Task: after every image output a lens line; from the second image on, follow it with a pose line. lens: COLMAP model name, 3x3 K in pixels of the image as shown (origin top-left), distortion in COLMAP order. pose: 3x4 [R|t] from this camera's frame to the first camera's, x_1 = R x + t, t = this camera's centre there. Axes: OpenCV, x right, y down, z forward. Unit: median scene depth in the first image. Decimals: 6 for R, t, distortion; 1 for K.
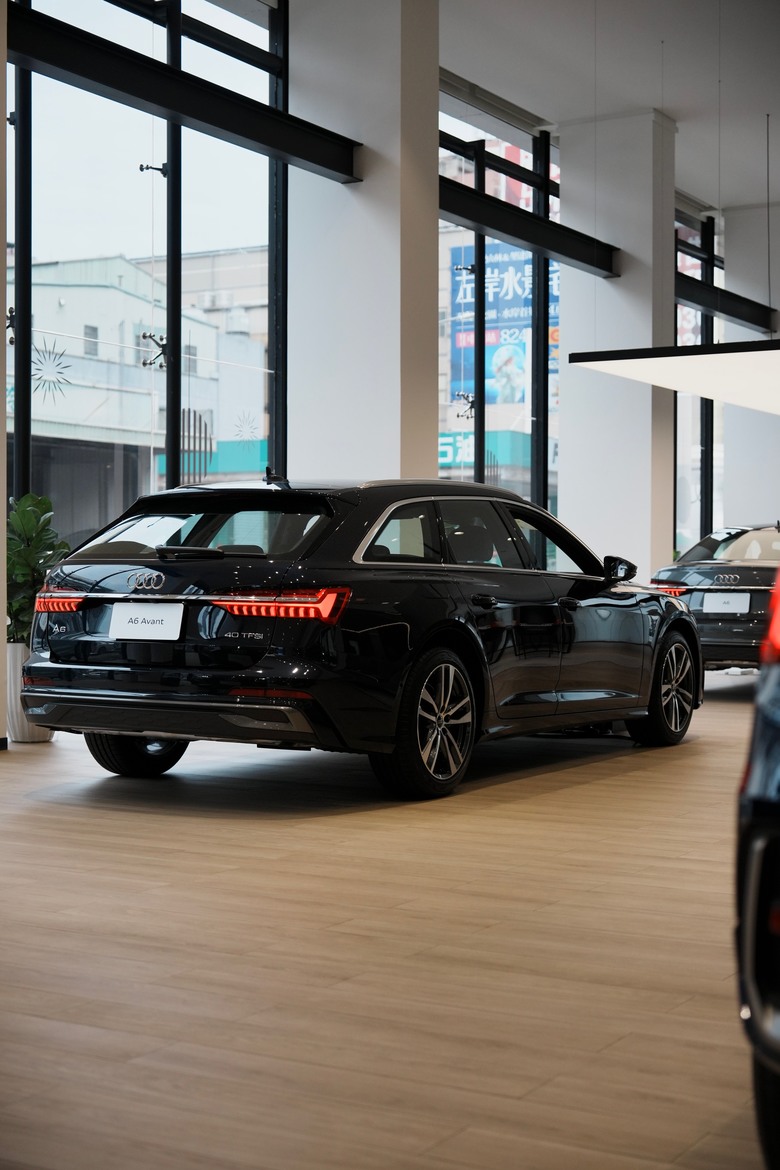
lens RADIAL K [[1765.9, 0, 390.0], [0, 1765.9, 585.0], [0, 0, 1]] dist [-0.033553, -0.050295]
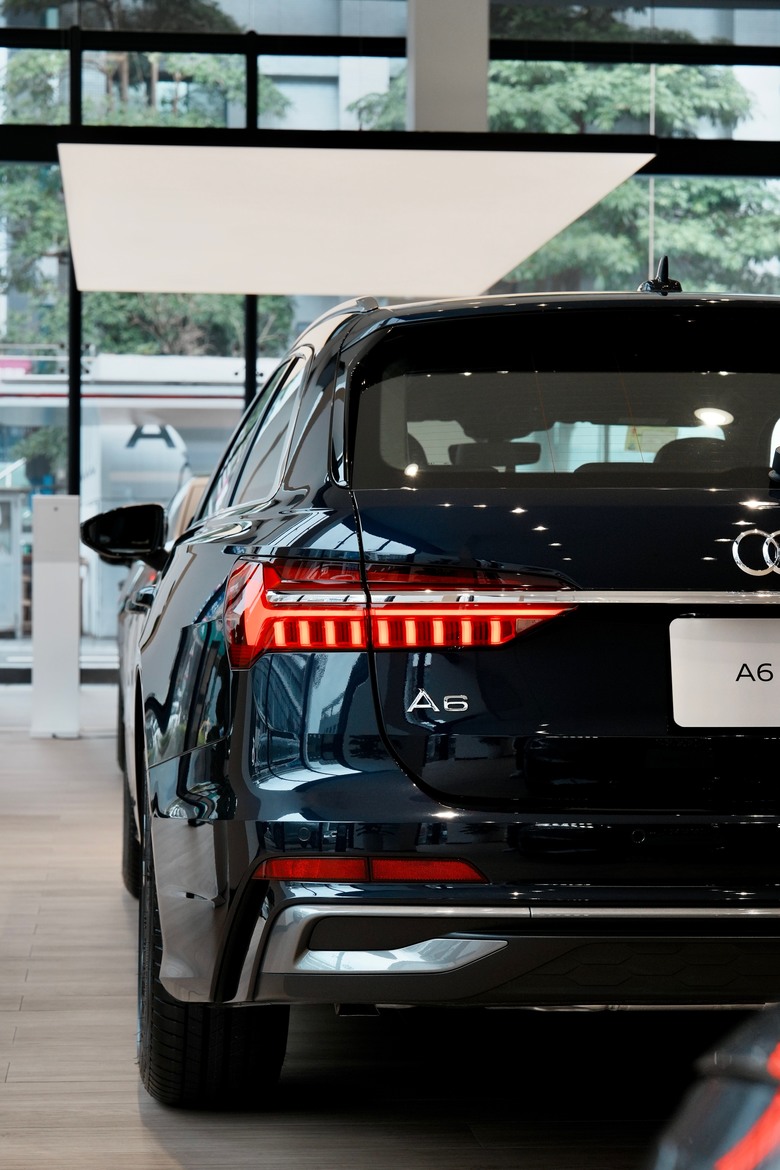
lens RADIAL K [[2438.3, 0, 357.2], [0, 2438.3, 585.2], [0, 0, 1]] dist [0.008307, -0.082454]
pose [[0.821528, -0.004351, 0.570152, -0.461038], [0.001543, 0.999984, 0.005408, 0.001226], [-0.570167, -0.003563, 0.821521, 0.653819]]
